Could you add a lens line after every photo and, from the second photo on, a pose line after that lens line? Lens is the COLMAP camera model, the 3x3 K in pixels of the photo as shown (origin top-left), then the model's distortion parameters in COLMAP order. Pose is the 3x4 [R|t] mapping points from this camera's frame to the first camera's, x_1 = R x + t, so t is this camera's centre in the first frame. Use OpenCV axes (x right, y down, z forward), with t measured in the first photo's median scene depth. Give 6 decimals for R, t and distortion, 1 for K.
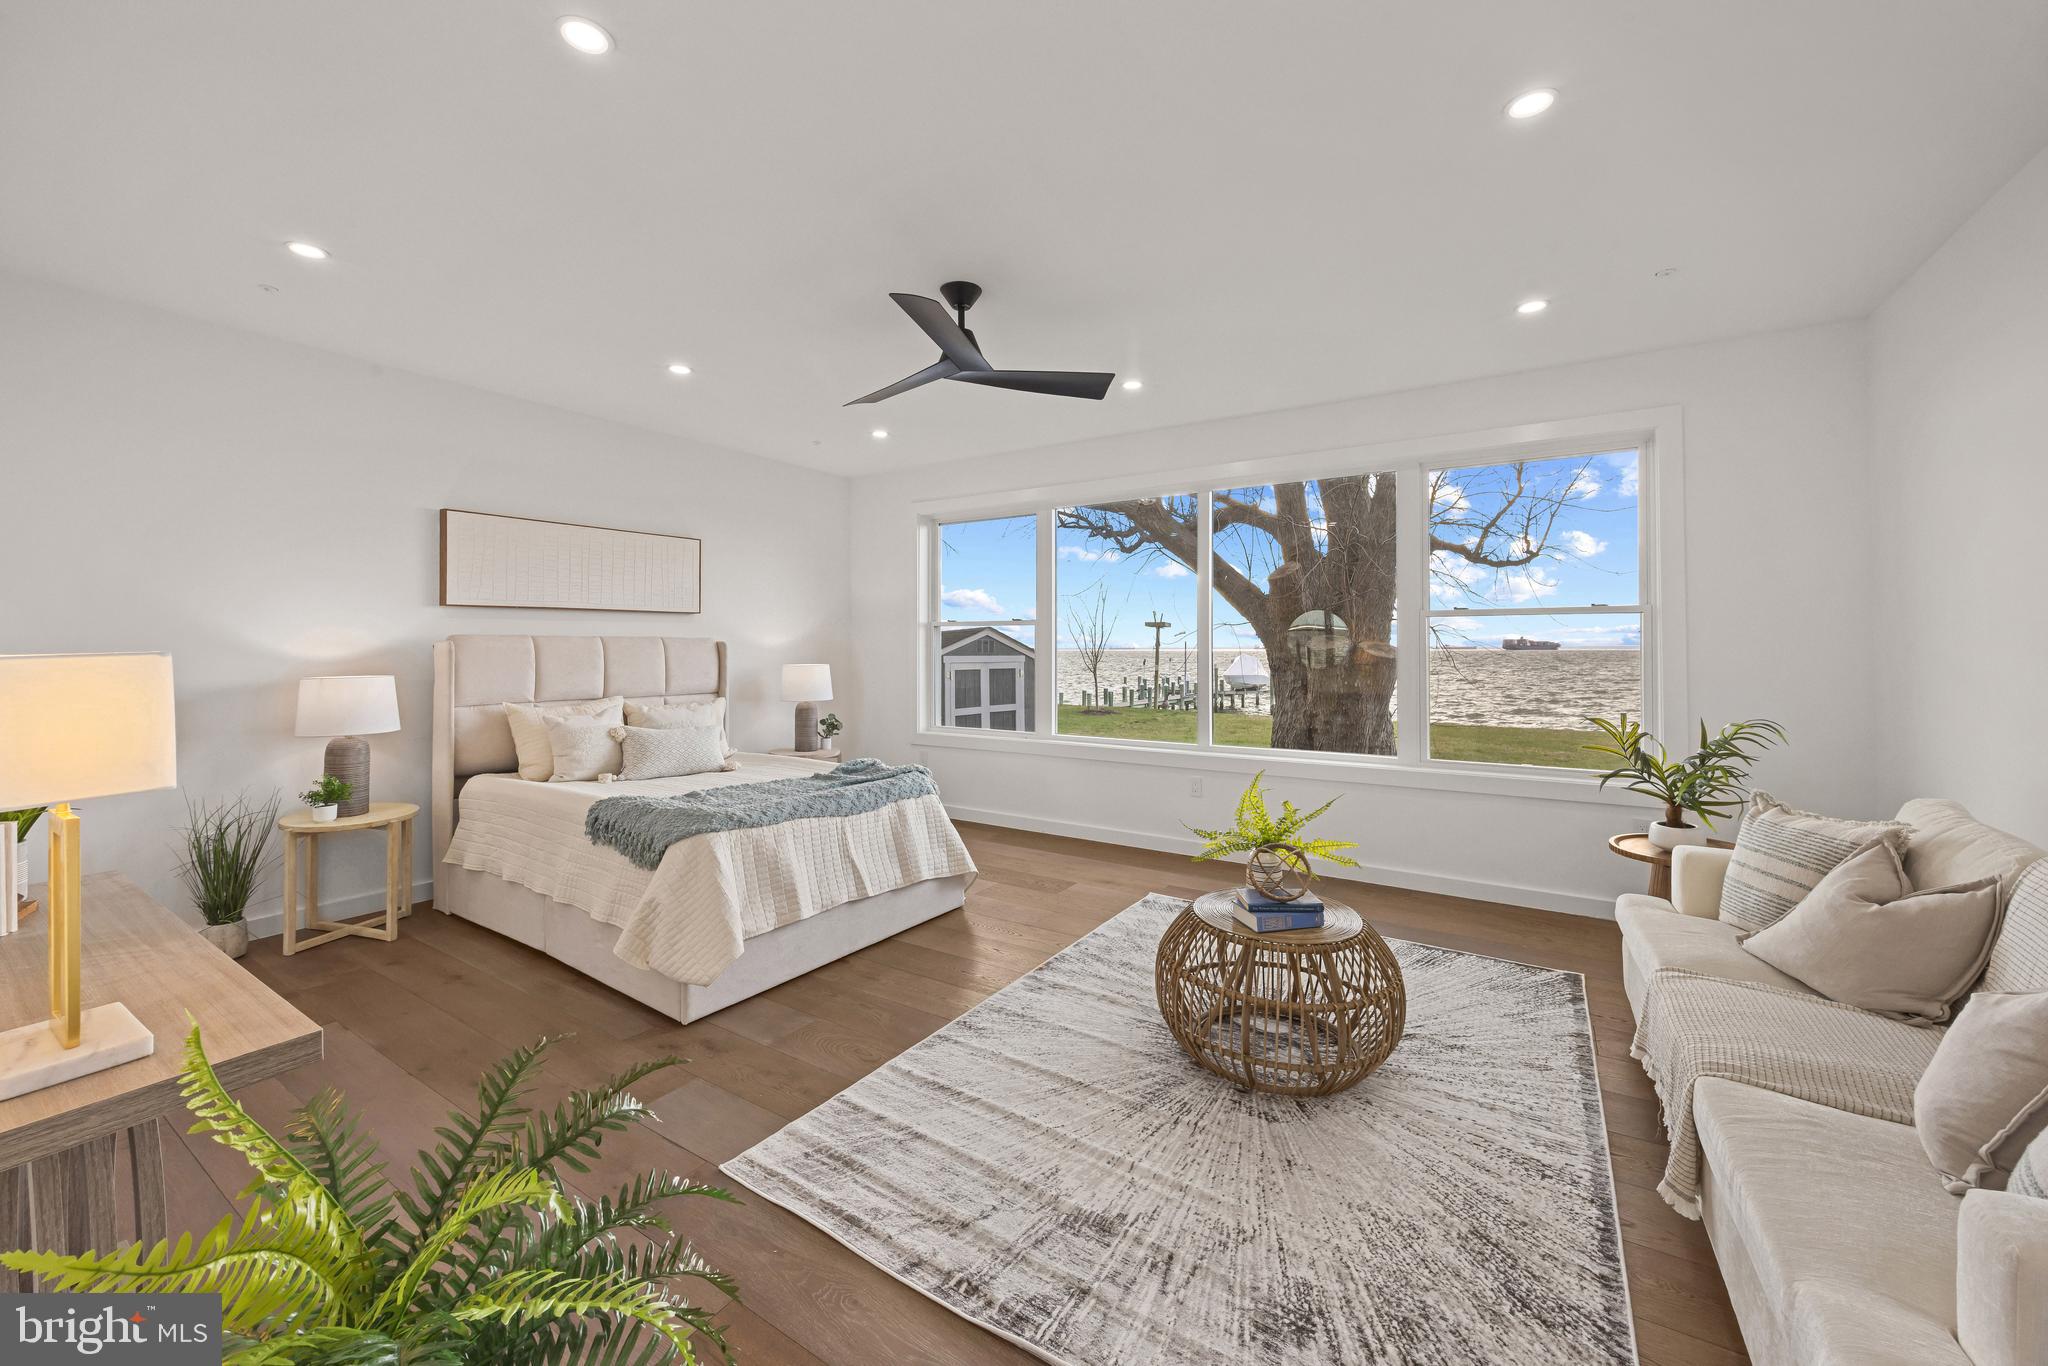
lens RADIAL K [[789.4, 0, 1017.9], [0, 789.4, 645.4], [0, 0, 1]] dist [-0.000202, 0.000044]
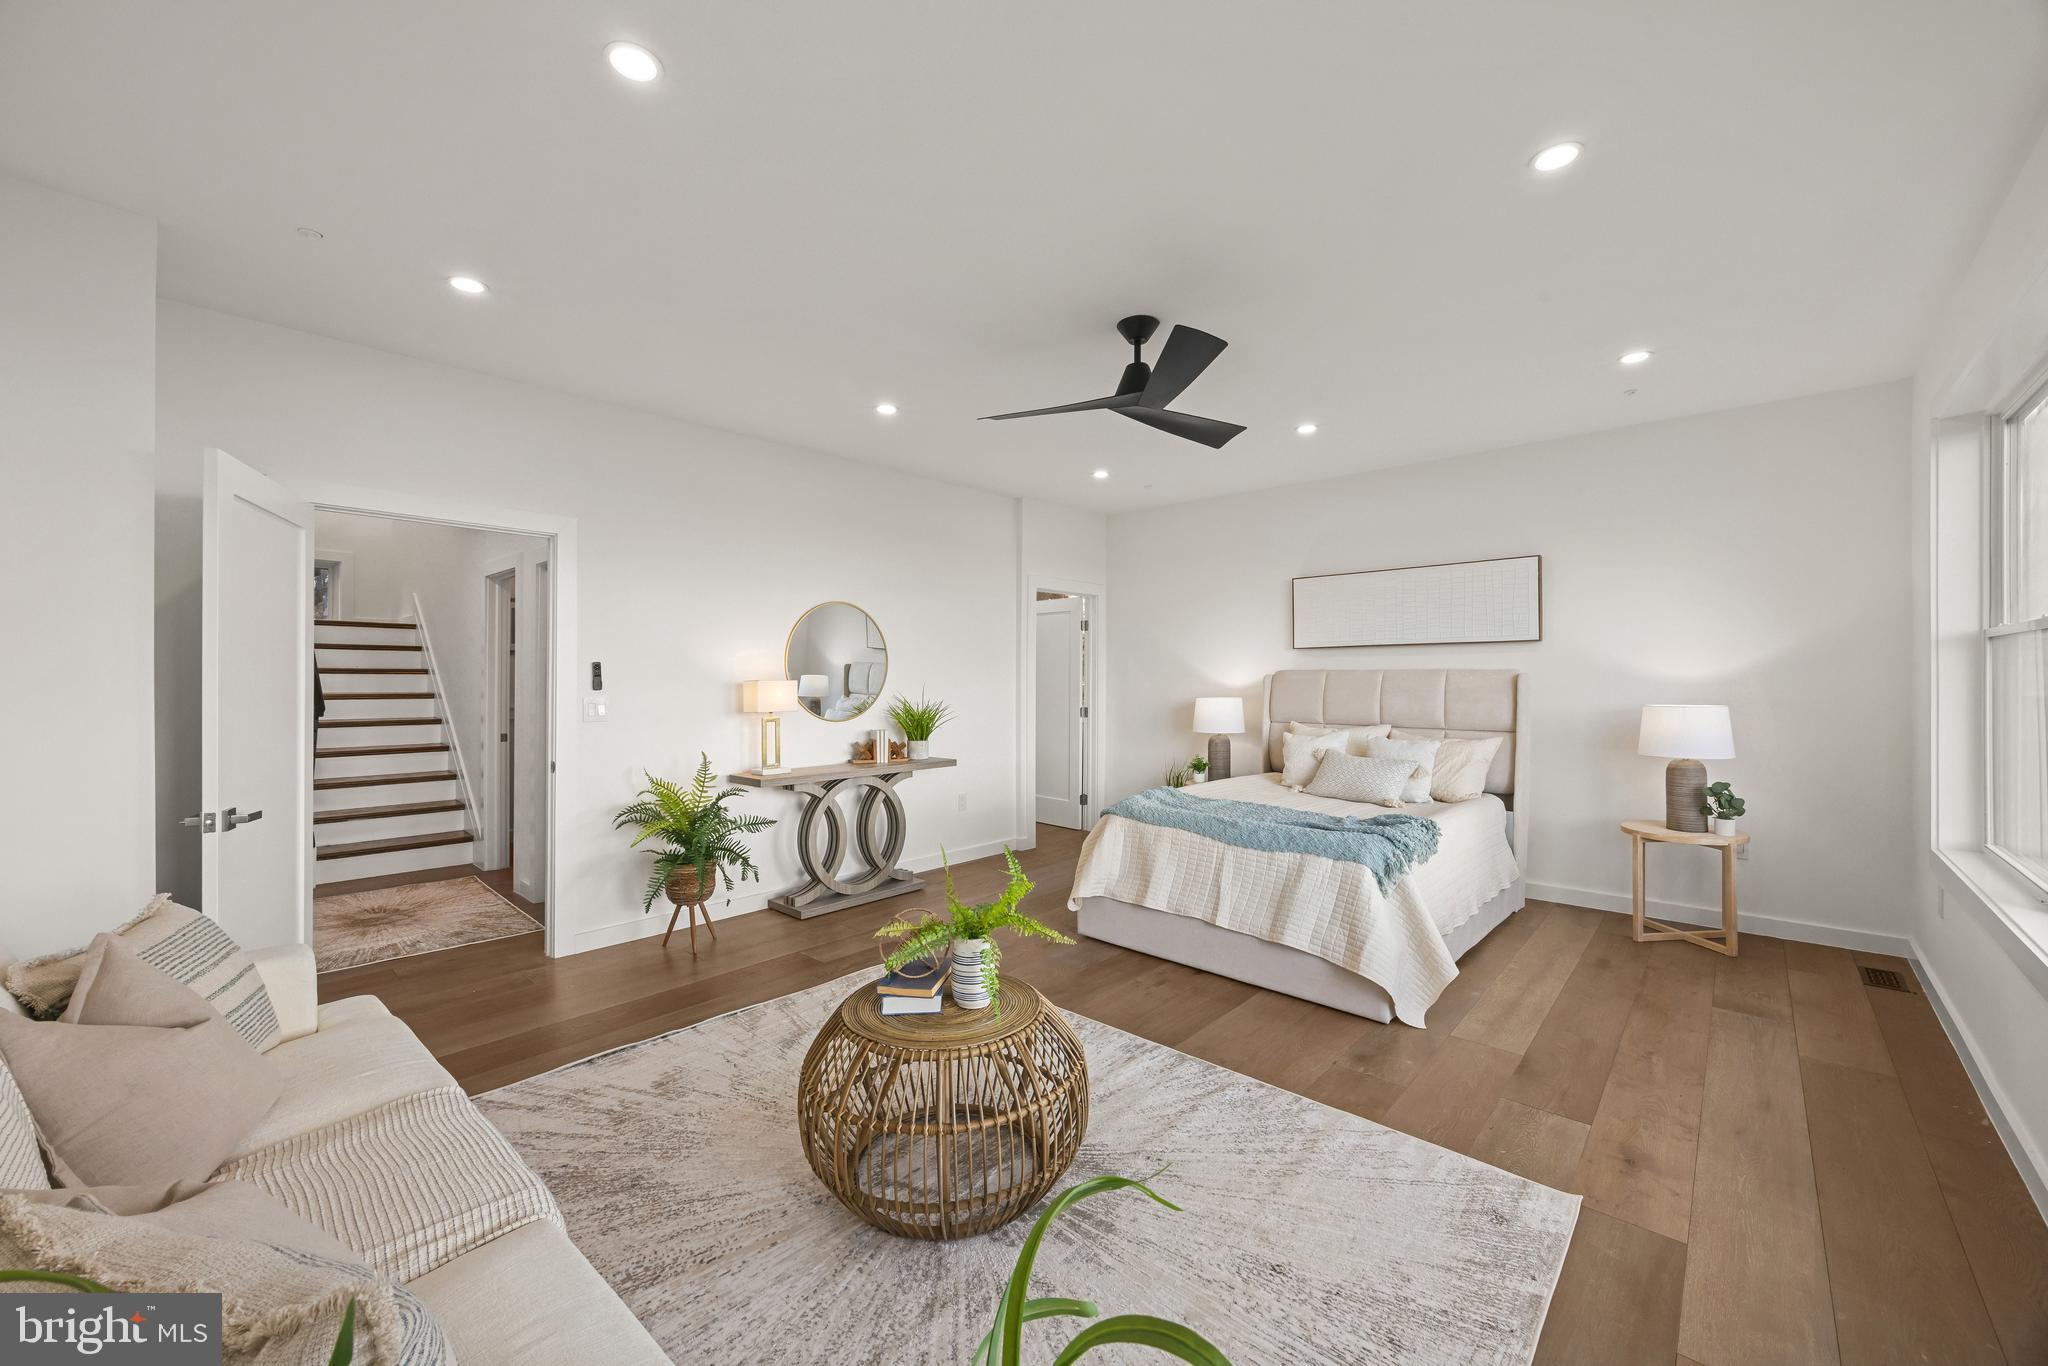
lens RADIAL K [[784.7, 0, 1030.5], [0, 784.7, 667.8], [0, 0, 1]] dist [-0.000791, -0.000026]
pose [[-0.155644, -0.007589, -0.987784, 0.784542], [0.002013, 0.999966, -0.008000, -0.007342], [0.987811, -0.003234, -0.155623, 0.842511]]
